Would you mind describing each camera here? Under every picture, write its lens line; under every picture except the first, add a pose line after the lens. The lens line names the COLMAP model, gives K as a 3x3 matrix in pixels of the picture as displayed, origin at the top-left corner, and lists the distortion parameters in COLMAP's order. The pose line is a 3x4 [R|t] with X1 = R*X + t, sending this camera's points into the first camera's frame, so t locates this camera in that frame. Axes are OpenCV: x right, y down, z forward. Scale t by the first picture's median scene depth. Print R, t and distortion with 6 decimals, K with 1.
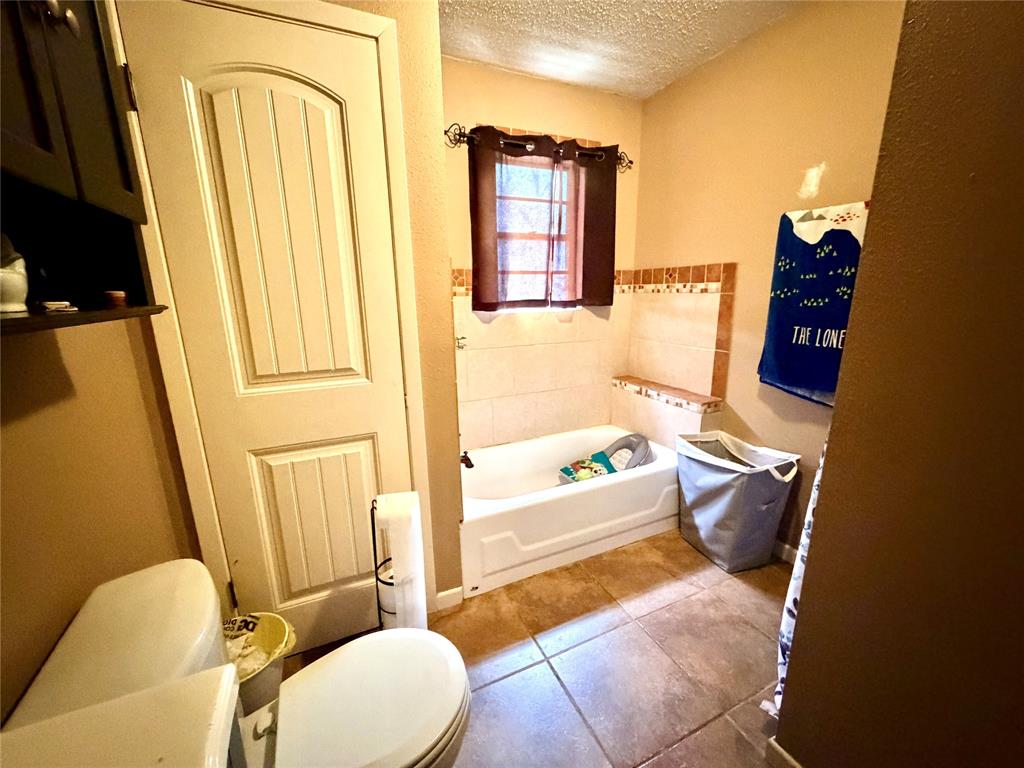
lens RADIAL K [[405.7, 0, 509.3], [0, 405.7, 384.3], [0, 0, 1]] dist [-0.000006, -0.000376]
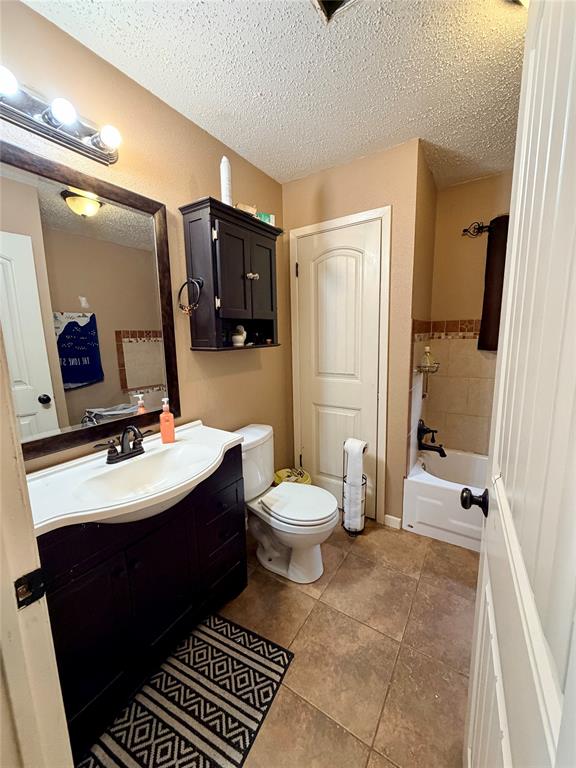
lens RADIAL K [[304.2, 0, 288.0], [0, 304.2, 384.0], [0, 0, 1]] dist [-0.000006, -0.000376]
pose [[0.499561, 0.119367, -0.858015, 0.644013], [-0.174278, 0.984059, 0.035432, 0.009521], [0.848567, 0.131833, 0.512401, -0.067026]]
